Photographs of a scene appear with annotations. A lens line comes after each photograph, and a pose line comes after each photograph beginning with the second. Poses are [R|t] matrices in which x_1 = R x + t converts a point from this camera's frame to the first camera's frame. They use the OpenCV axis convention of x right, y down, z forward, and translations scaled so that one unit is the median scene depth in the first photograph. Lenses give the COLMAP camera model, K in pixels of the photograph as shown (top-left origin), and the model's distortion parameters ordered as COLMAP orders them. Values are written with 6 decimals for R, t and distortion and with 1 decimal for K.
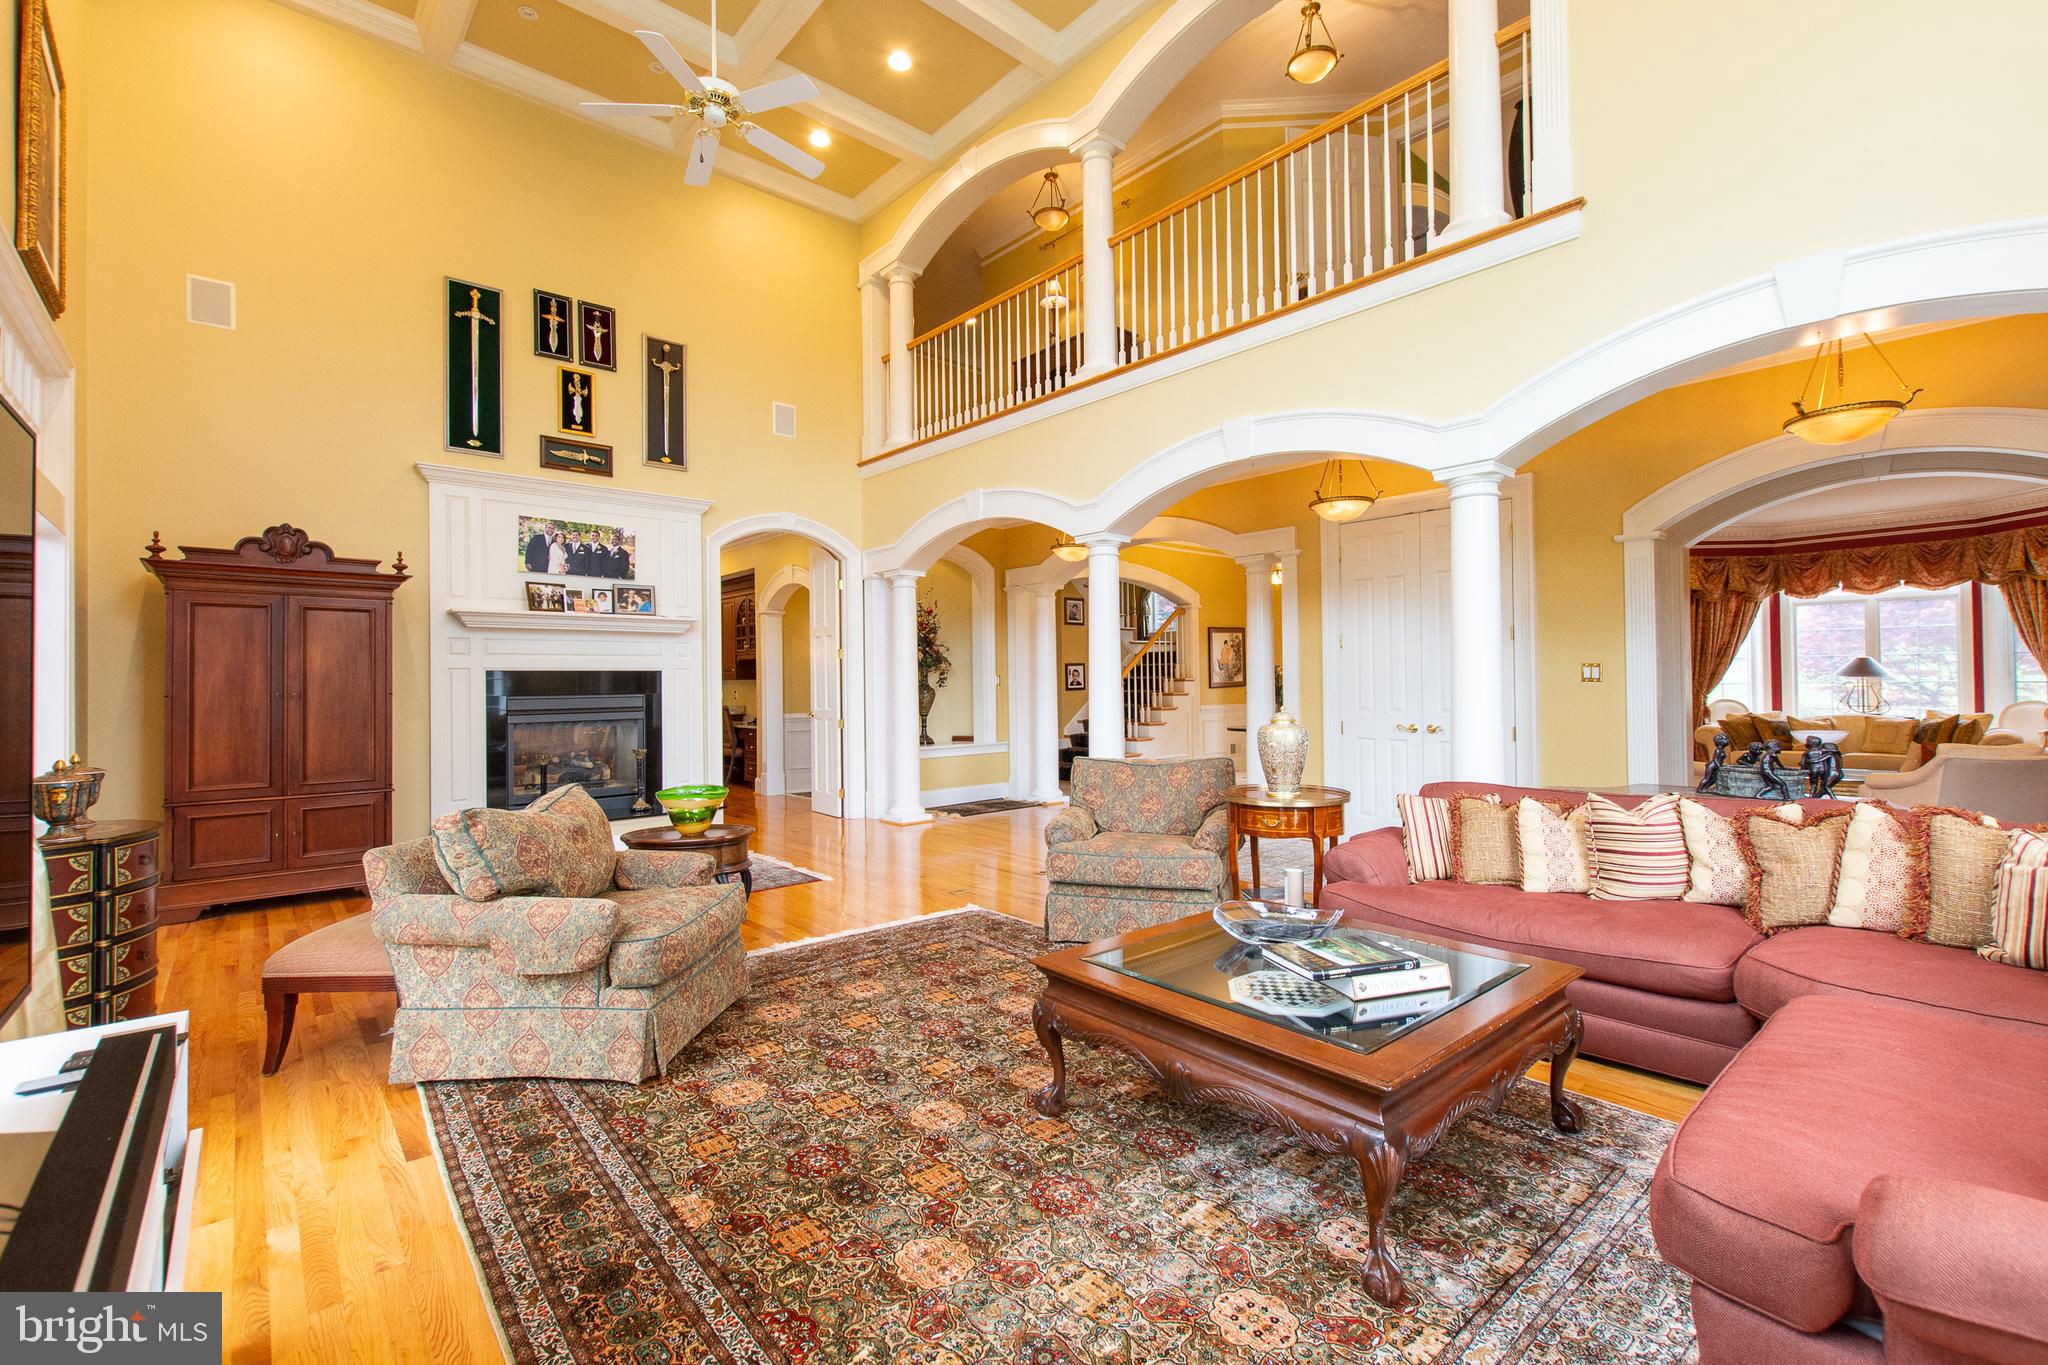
lens RADIAL K [[874.0, 0, 1033.0], [0, 874.0, 670.9], [0, 0, 1]] dist [0.001926, -0.000690]
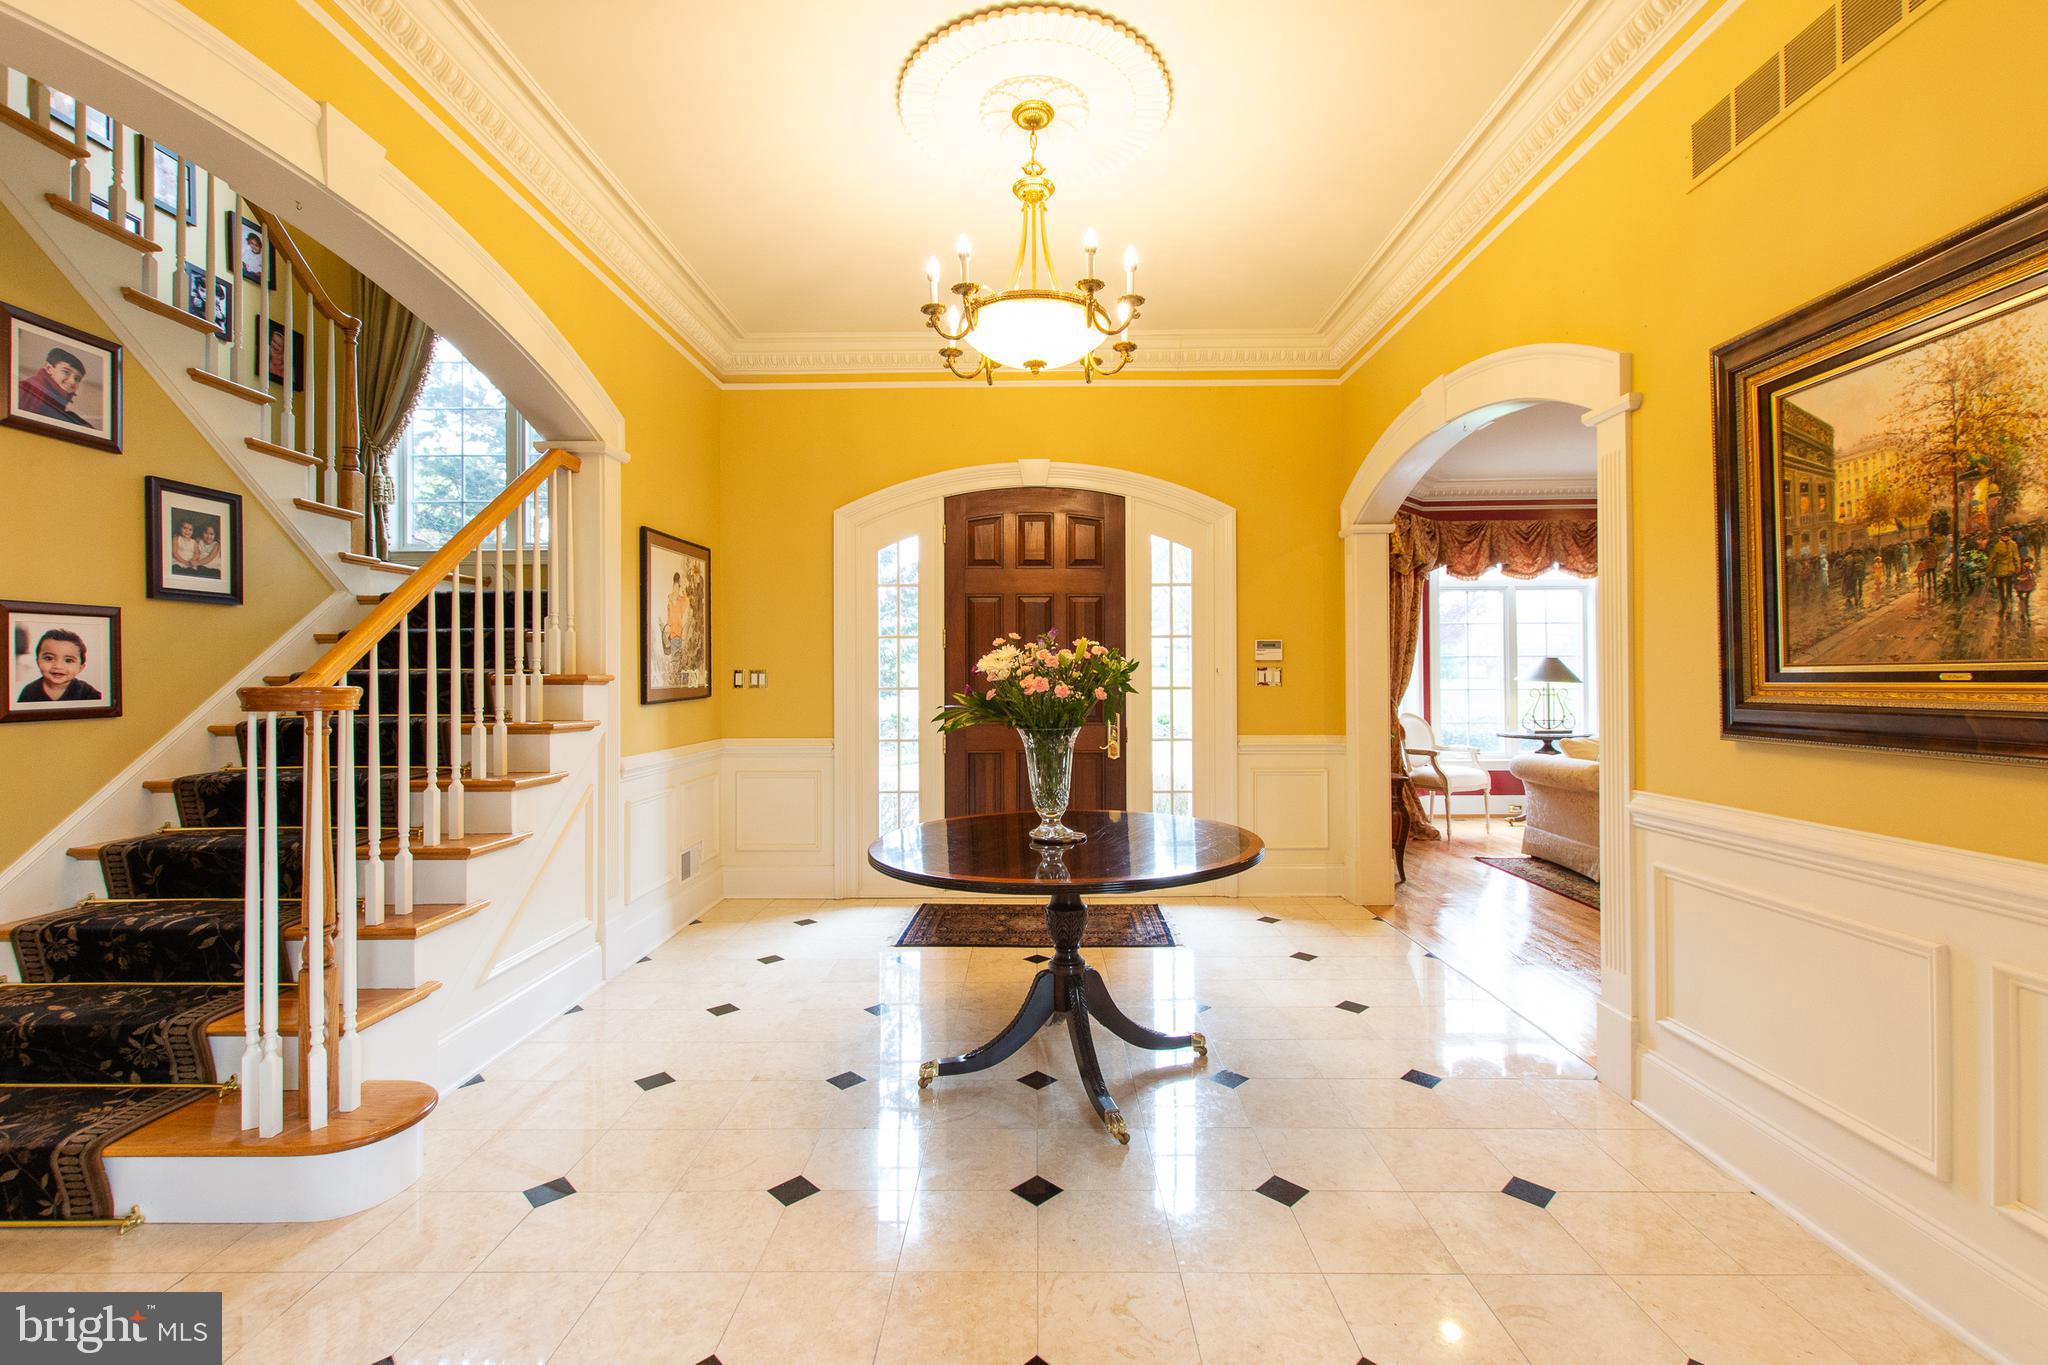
lens RADIAL K [[874.0, 0, 1030.5], [0, 874.0, 673.9], [0, 0, 1]] dist [0.001926, -0.000690]
pose [[0.676466, 0.013230, 0.736355, 0.060115], [-0.012817, 0.999899, -0.006190, 0.009089], [-0.736363, -0.005251, 0.676567, 0.749233]]
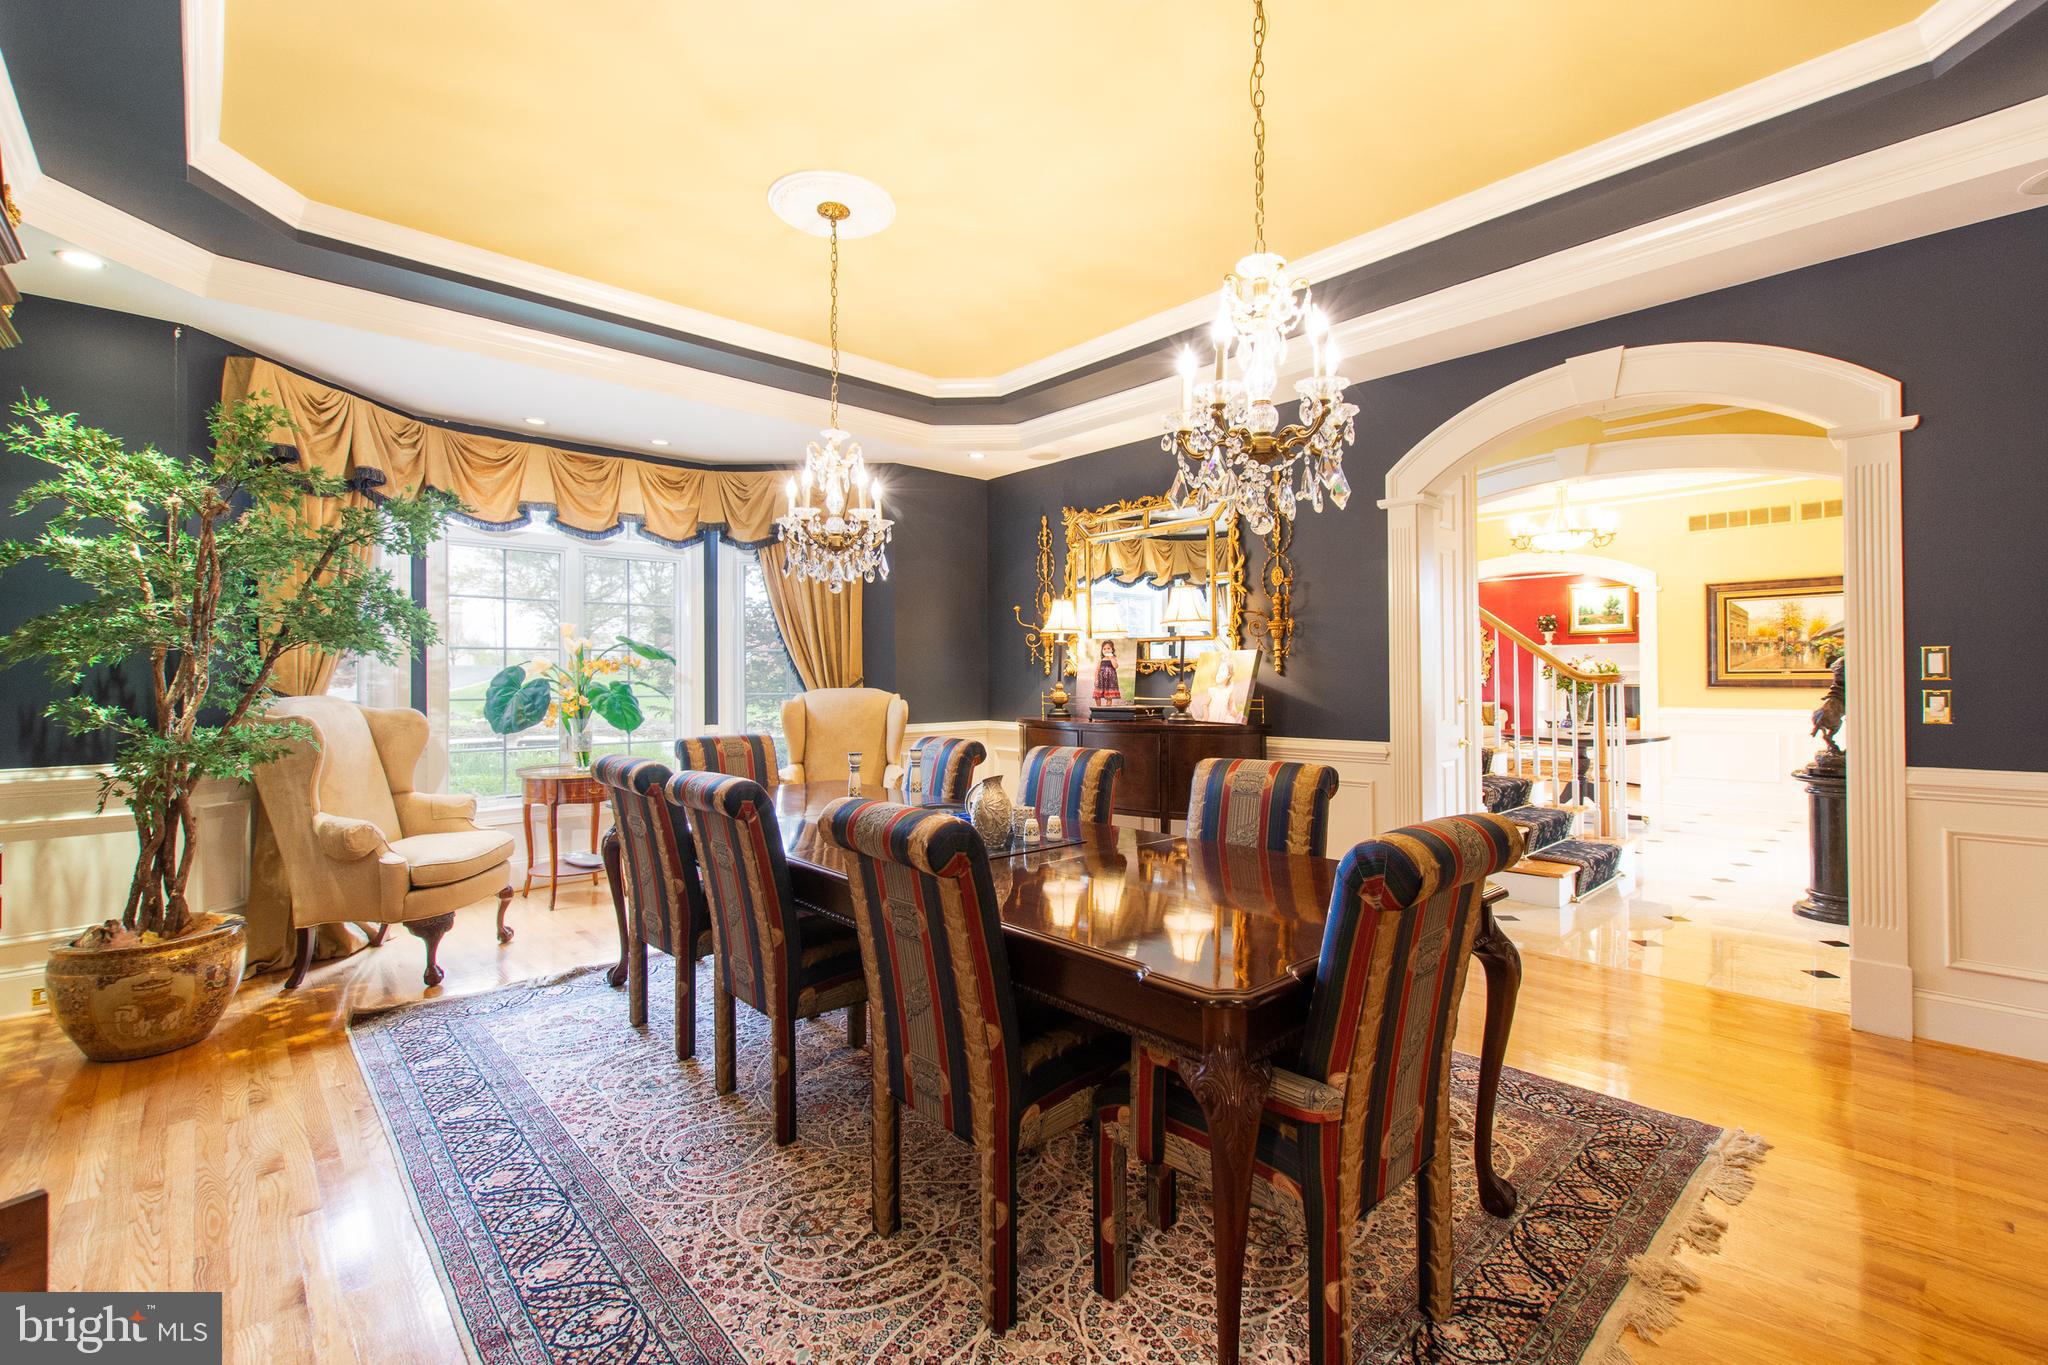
lens RADIAL K [[874.0, 0, 1022.4], [0, 874.0, 673.9], [0, 0, 1]] dist [0.001926, -0.000690]
pose [[0.013806, 0.020777, 0.999689, -0.471426], [-0.009736, 0.999739, -0.020644, 0.029904], [-0.999857, -0.009447, 0.014005, 1.384841]]
